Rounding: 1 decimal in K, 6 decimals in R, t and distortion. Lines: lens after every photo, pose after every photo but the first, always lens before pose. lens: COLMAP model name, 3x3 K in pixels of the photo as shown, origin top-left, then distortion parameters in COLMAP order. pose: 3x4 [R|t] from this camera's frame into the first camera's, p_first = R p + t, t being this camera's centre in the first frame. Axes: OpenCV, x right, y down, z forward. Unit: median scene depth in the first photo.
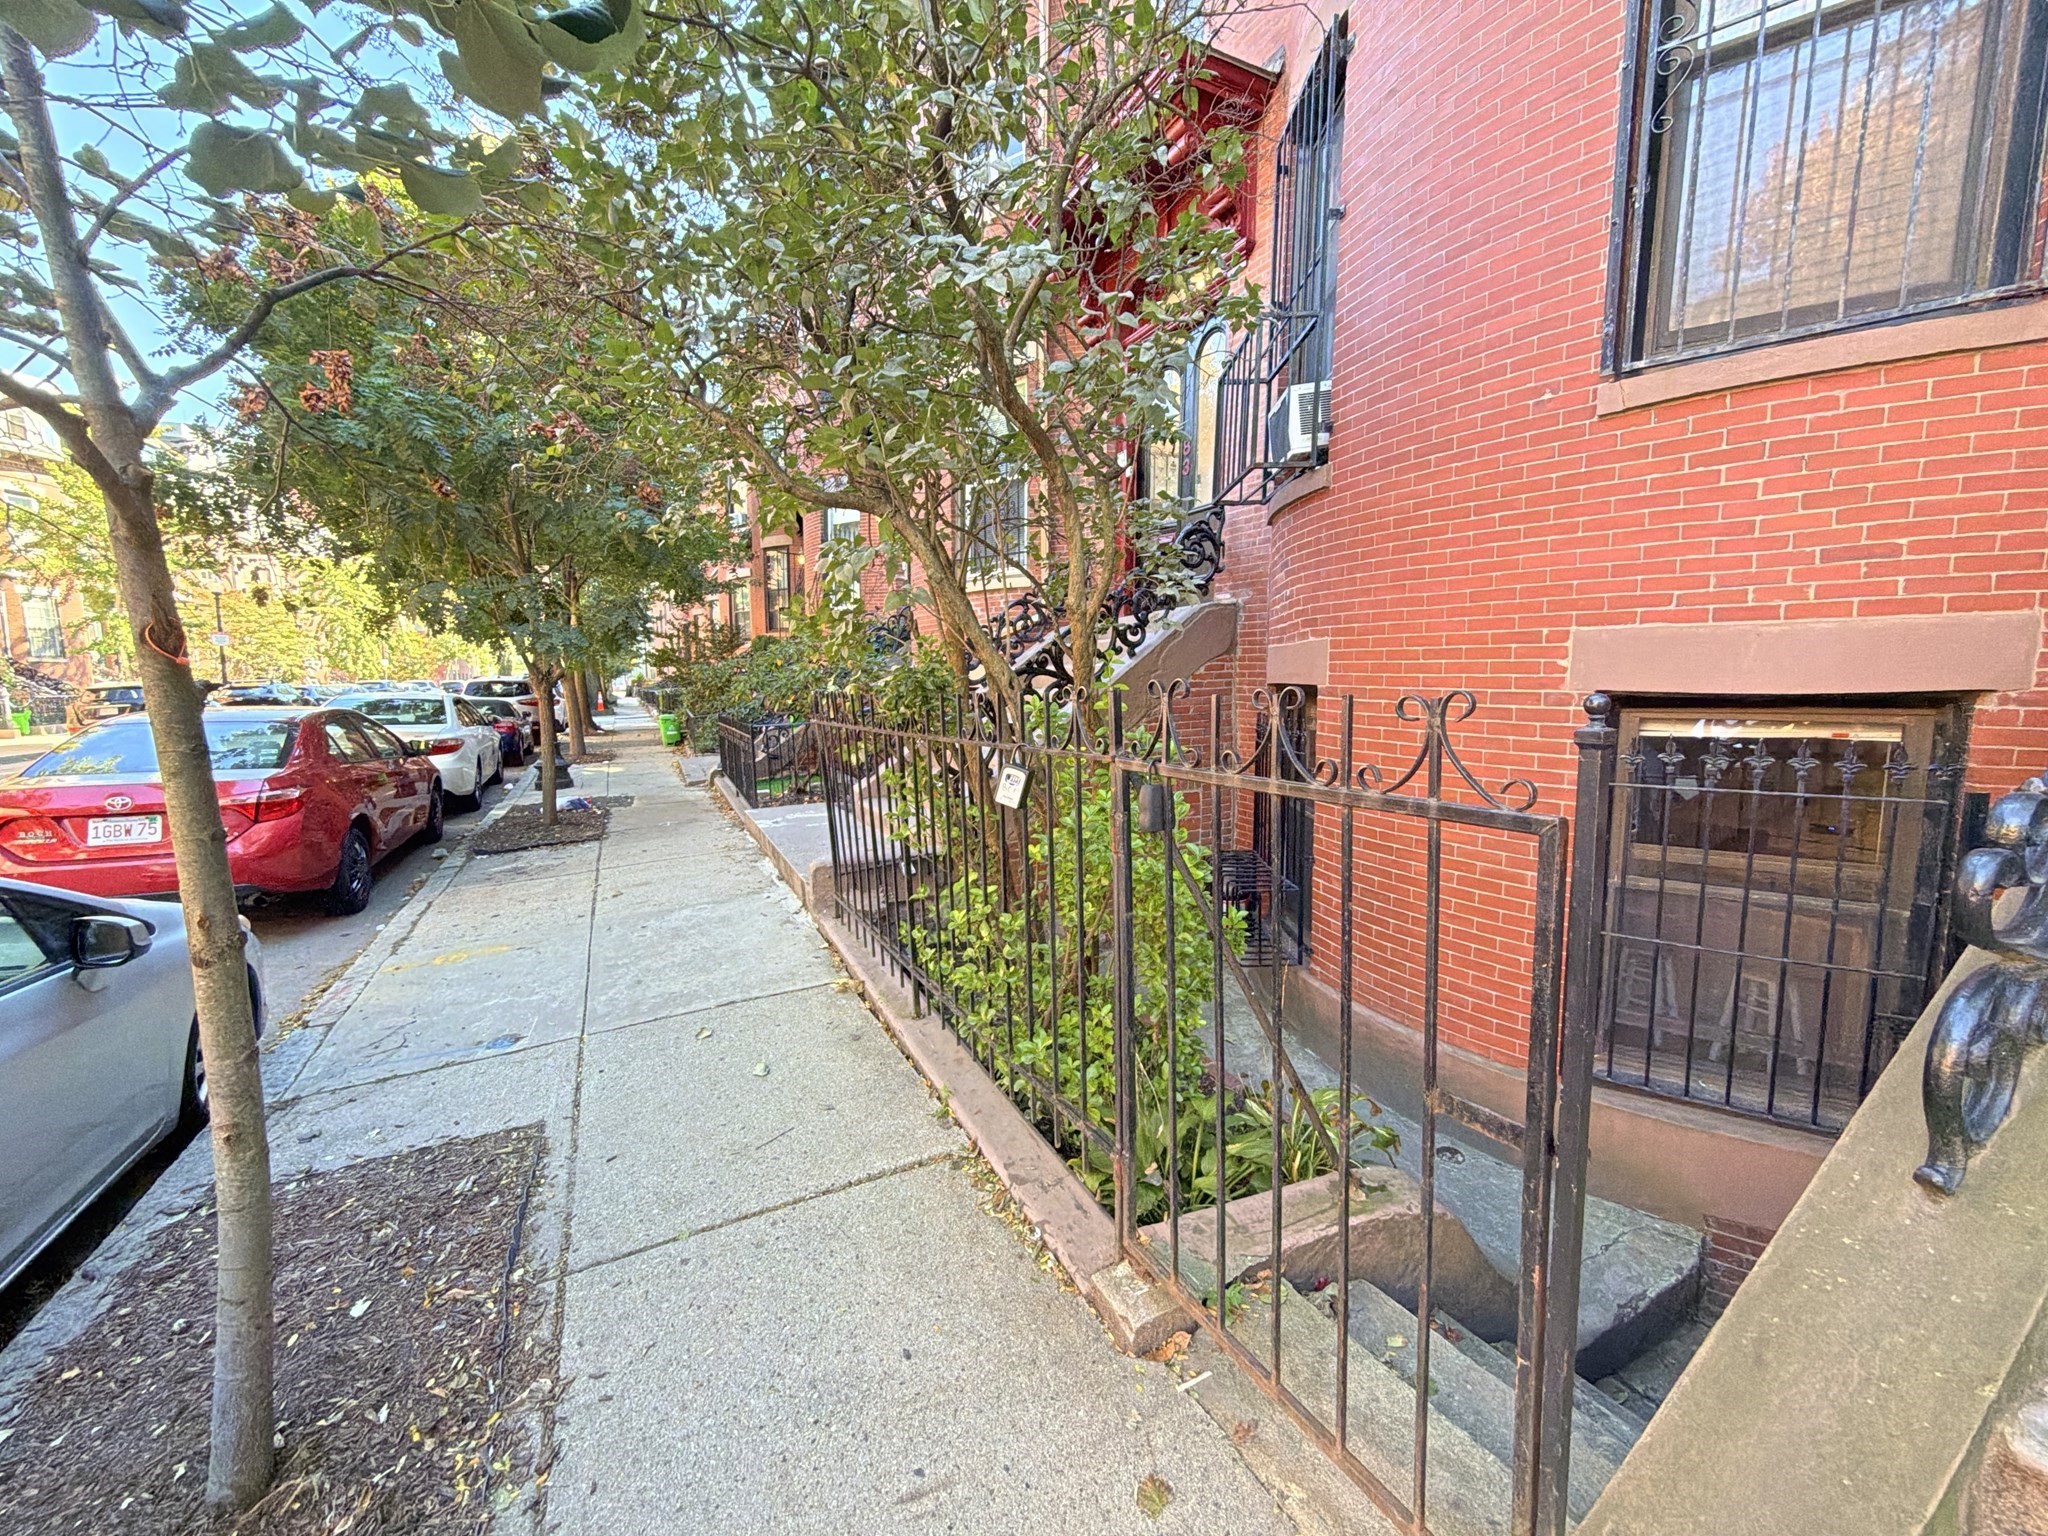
lens RADIAL K [[805.5, 0, 1020.7], [0, 805.5, 764.4], [0, 0, 1]] dist [0.005889, -0.000188]
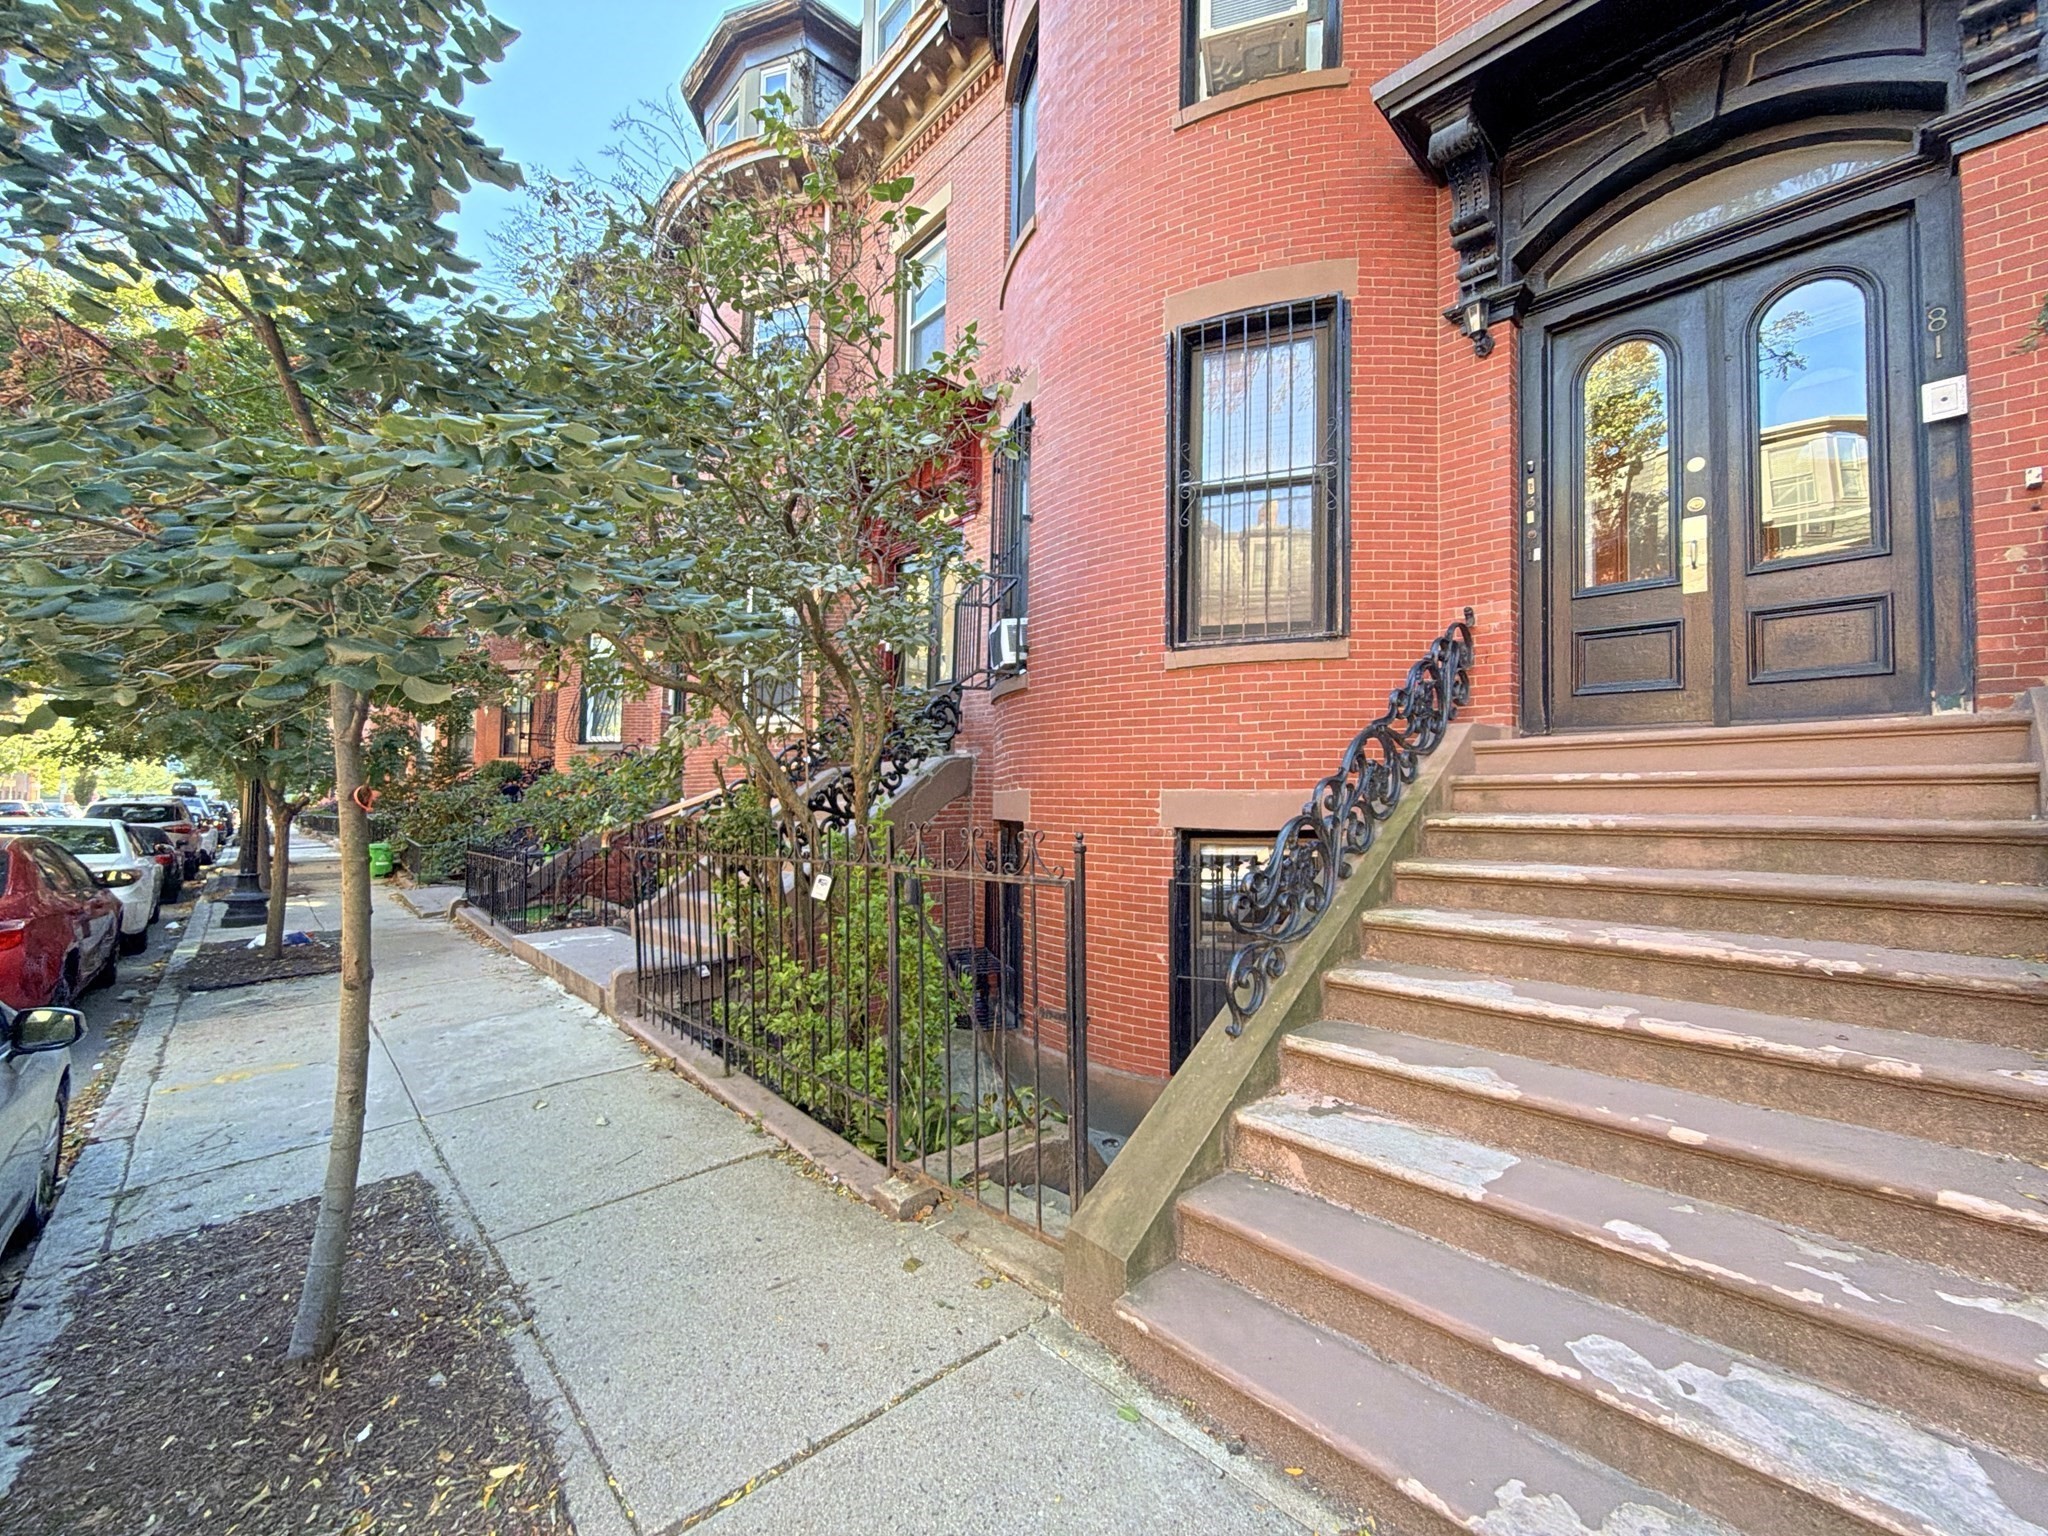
lens RADIAL K [[805.5, 0, 1020.7], [0, 805.5, 764.4], [0, 0, 1]] dist [0.005889, -0.000188]
pose [[0.953610, 0.029839, 0.299561, -0.064500], [0.018374, 0.987452, -0.156850, 0.024604], [-0.300482, 0.155078, 0.941096, -0.344643]]
